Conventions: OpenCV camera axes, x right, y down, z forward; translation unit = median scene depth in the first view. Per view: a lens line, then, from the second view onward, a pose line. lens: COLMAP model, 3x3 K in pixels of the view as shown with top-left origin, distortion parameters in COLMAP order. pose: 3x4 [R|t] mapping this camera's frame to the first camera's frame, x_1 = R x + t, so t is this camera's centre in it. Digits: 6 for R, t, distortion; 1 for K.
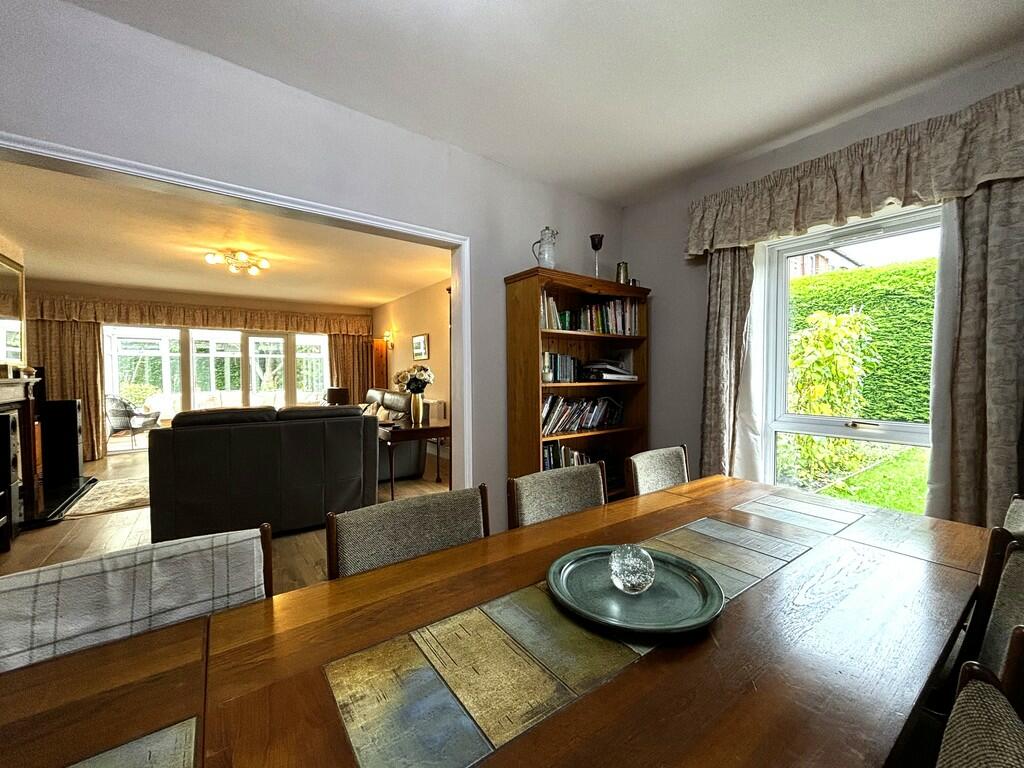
lens RADIAL K [[411.7, 0, 511.8], [0, 411.7, 387.3], [0, 0, 1]] dist [-0.000091, -0.000098]
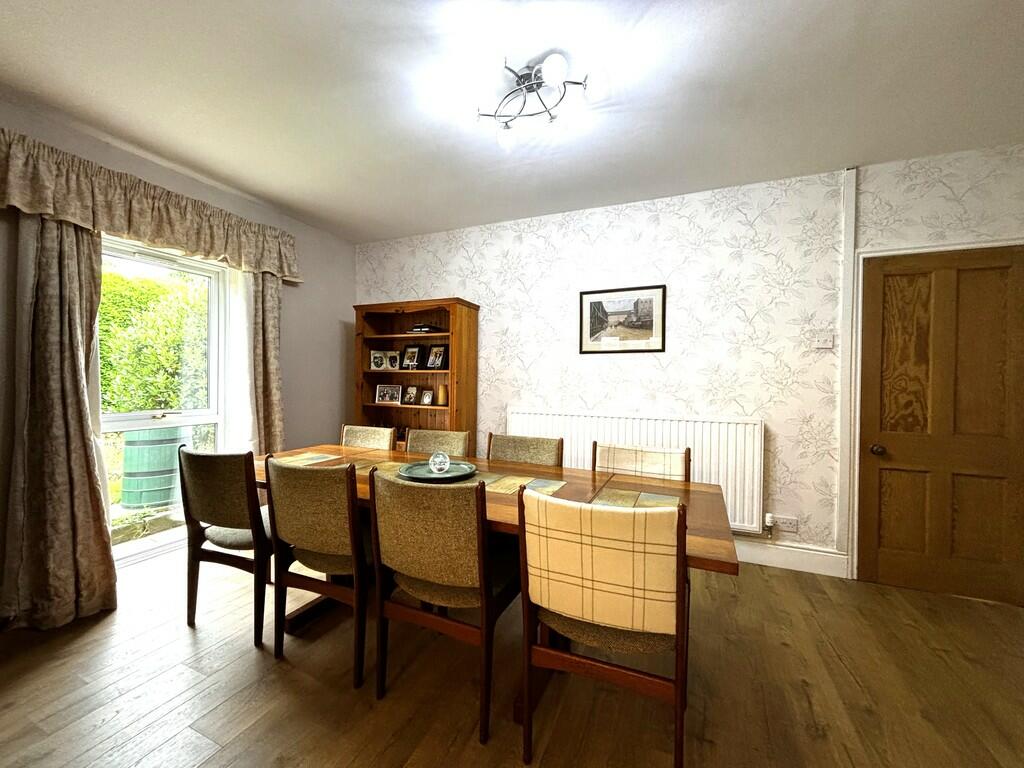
lens RADIAL K [[411.7, 0, 515.0], [0, 411.7, 384.1], [0, 0, 1]] dist [-0.000091, -0.000098]
pose [[-0.501558, -0.014341, 0.865005, -0.790320], [0.024811, 0.999213, 0.030953, -0.014087], [-0.864768, 0.036986, -0.500807, 0.765126]]
